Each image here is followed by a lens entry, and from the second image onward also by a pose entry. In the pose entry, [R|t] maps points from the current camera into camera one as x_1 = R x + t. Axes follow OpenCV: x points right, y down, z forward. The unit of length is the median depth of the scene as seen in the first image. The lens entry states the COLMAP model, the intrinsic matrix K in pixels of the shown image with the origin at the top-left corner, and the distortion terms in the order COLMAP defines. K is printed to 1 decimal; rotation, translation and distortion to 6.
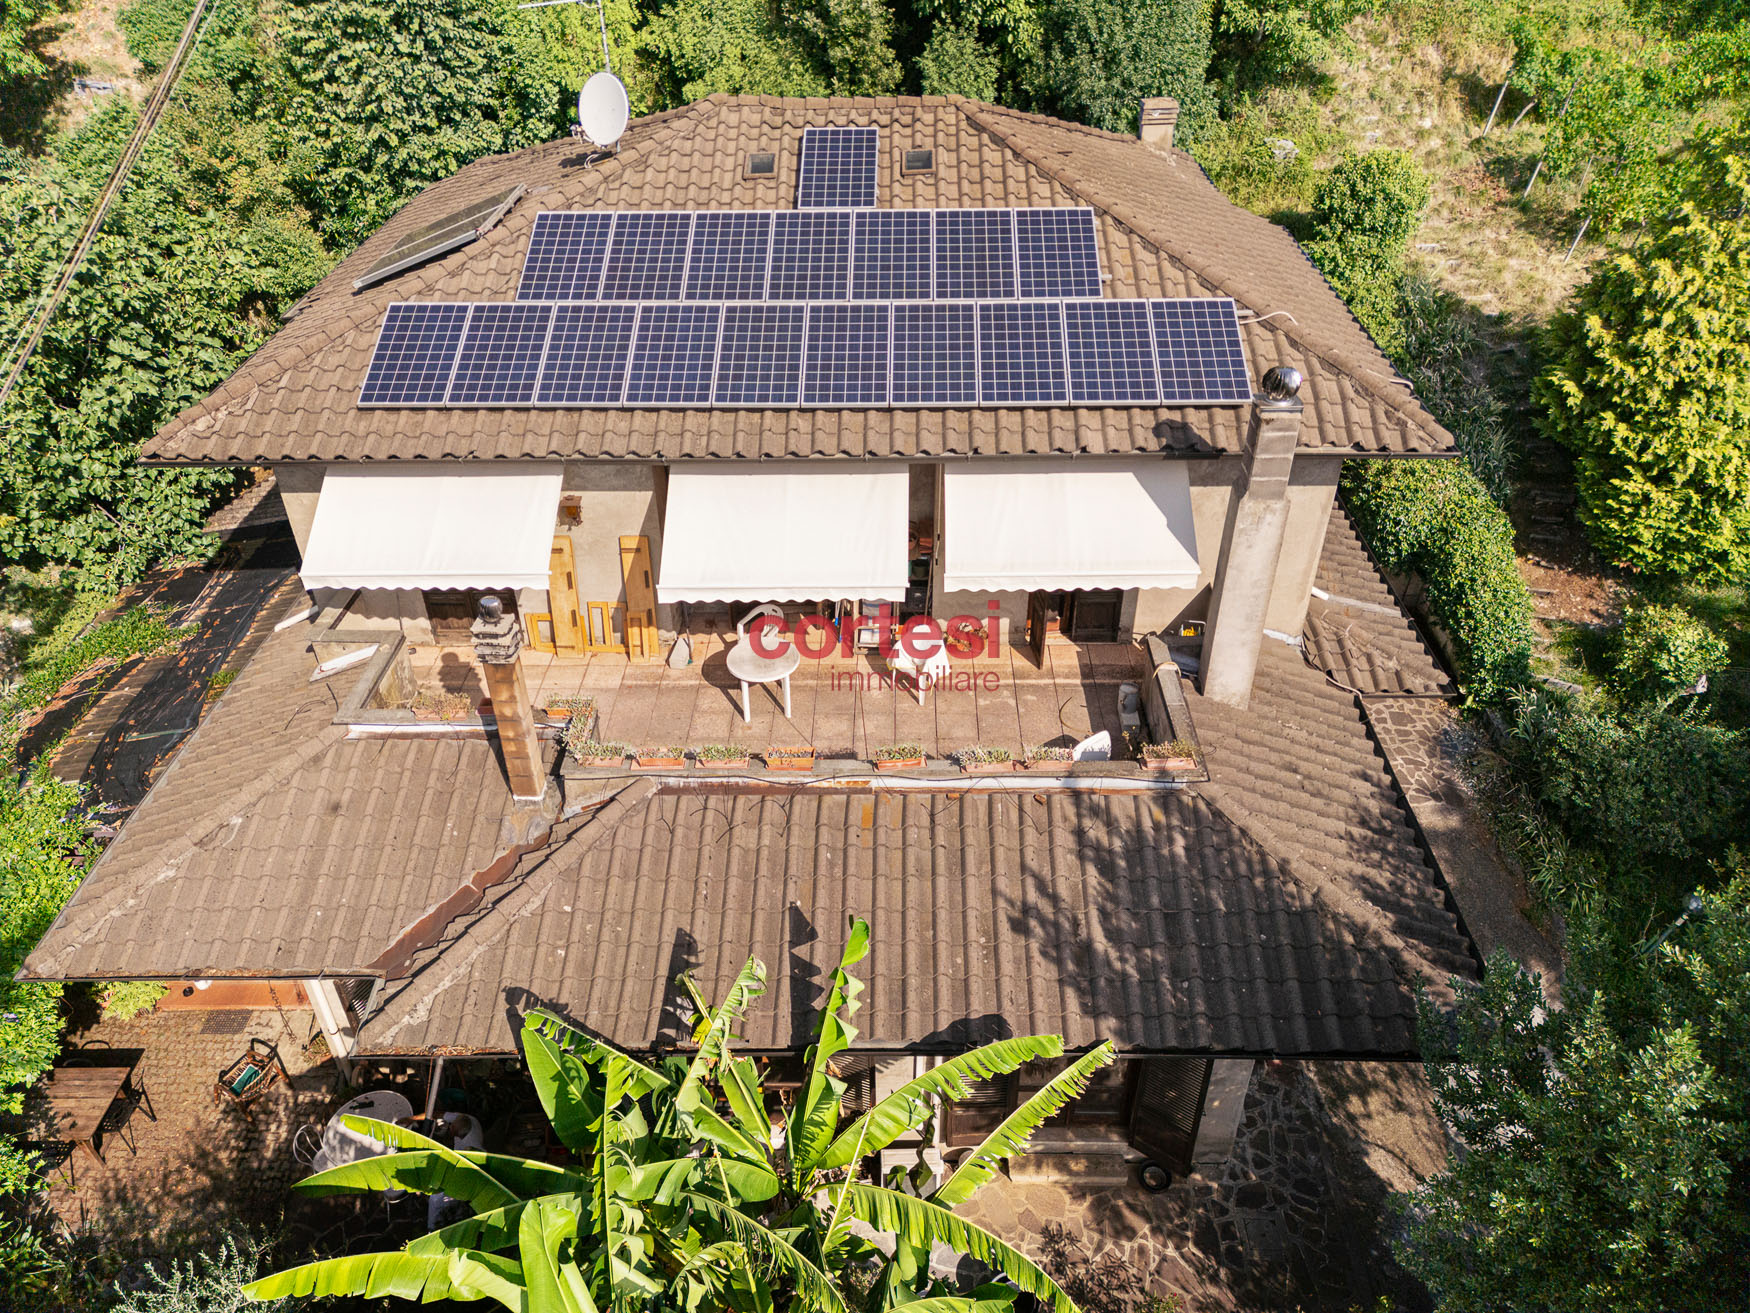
lens RADIAL K [[1297.1, 0, 837.1], [0, 1297.1, 684.5], [0, 0, 1]] dist [0.087646, -0.088528]
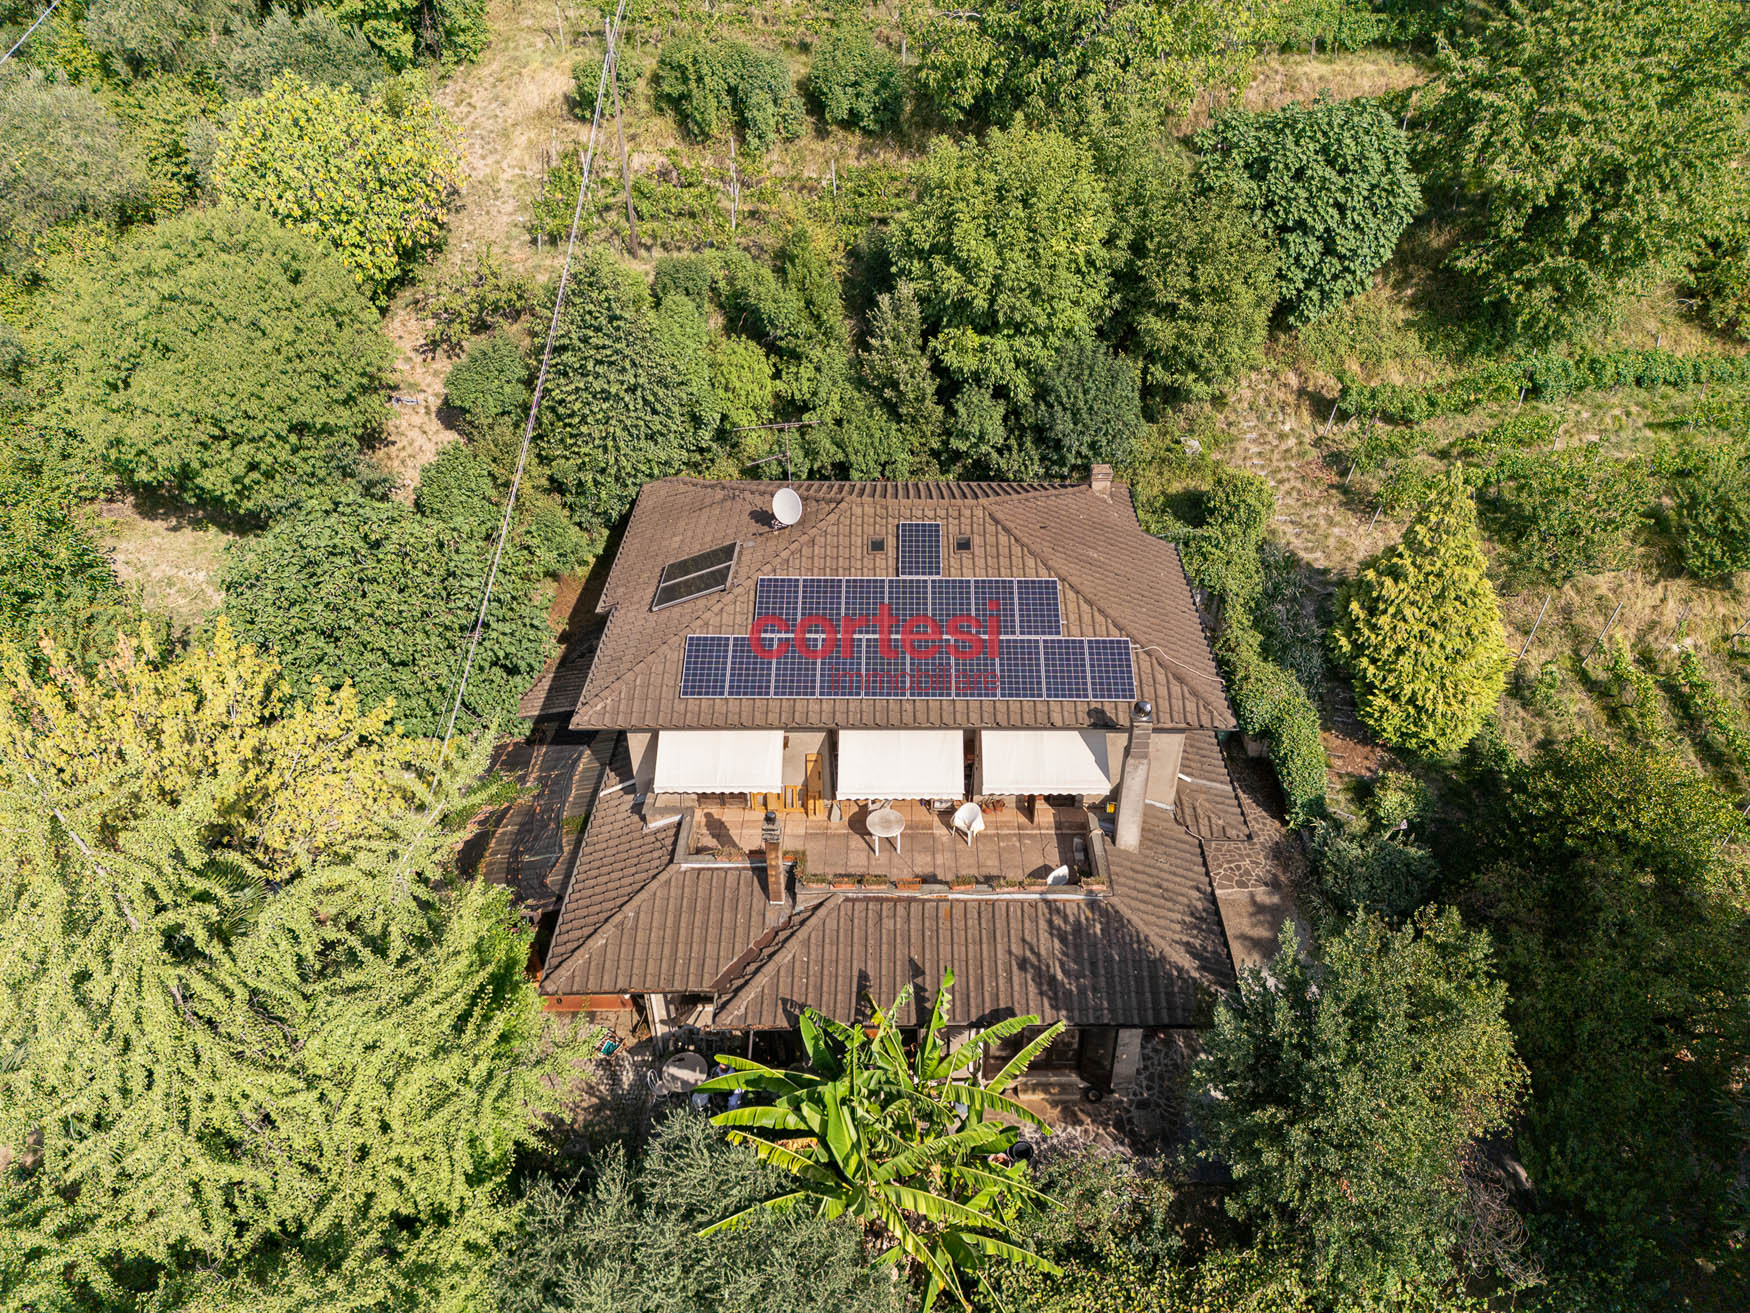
lens RADIAL K [[1245.8, 0, 847.9], [0, 1245.8, 688.3], [0, 0, 1]] dist [0.079943, -0.092553]
pose [[0.999970, -0.006629, -0.004077, -0.082671], [0.006558, 0.999834, -0.017026, -0.148284], [0.004189, 0.016999, 0.999847, -0.656146]]
